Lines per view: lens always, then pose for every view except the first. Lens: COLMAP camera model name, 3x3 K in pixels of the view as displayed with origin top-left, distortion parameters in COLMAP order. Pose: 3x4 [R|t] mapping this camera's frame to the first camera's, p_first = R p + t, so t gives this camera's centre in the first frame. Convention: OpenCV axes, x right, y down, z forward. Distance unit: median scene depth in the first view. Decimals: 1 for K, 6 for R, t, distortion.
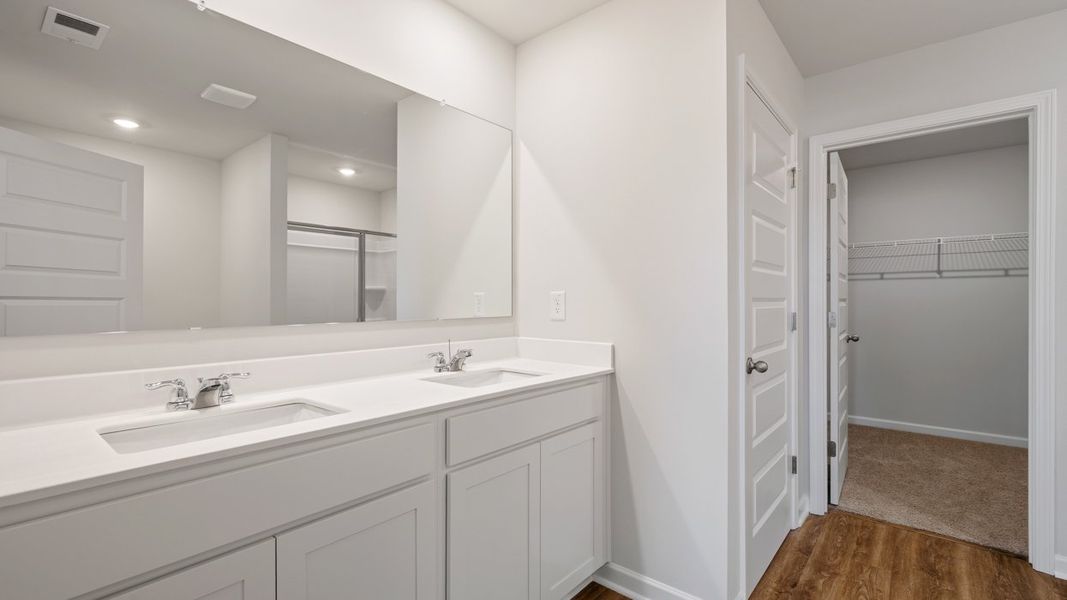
lens RADIAL K [[472.3, 0, 534.0], [0, 472.3, 300.3], [0, 0, 1]] dist [0.002162, 0.000082]
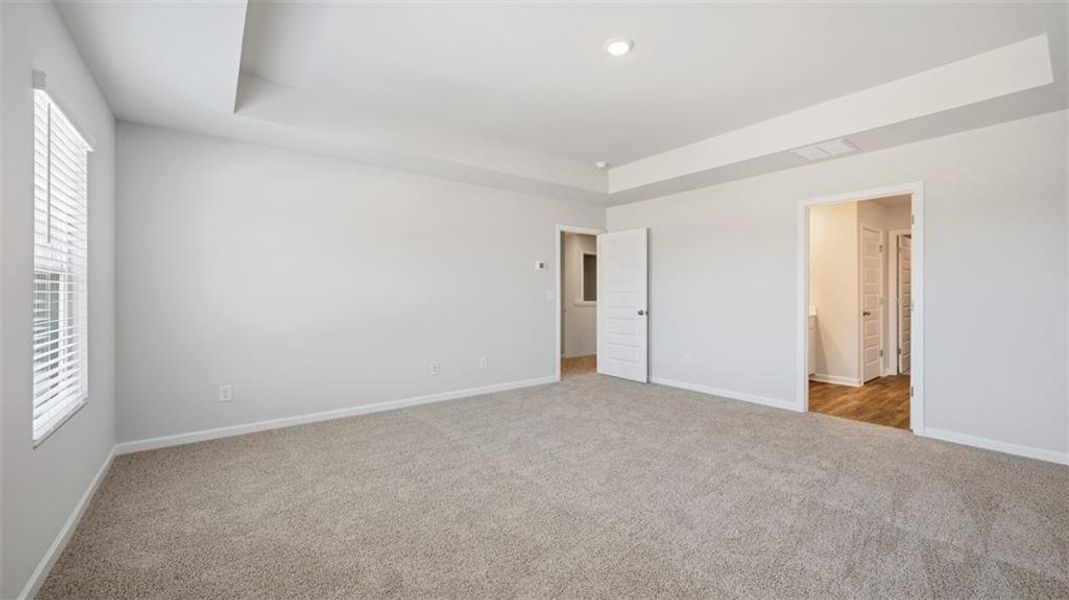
lens RADIAL K [[417.4, 0, 534.1], [0, 417.4, 296.0], [0, 0, 1]] dist [-0.001276, -0.000077]
pose [[0.976421, -0.001666, -0.215867, -0.905408], [0.001963, 0.999997, 0.001163, 0.007598], [0.215865, -0.001560, 0.976422, -1.816503]]
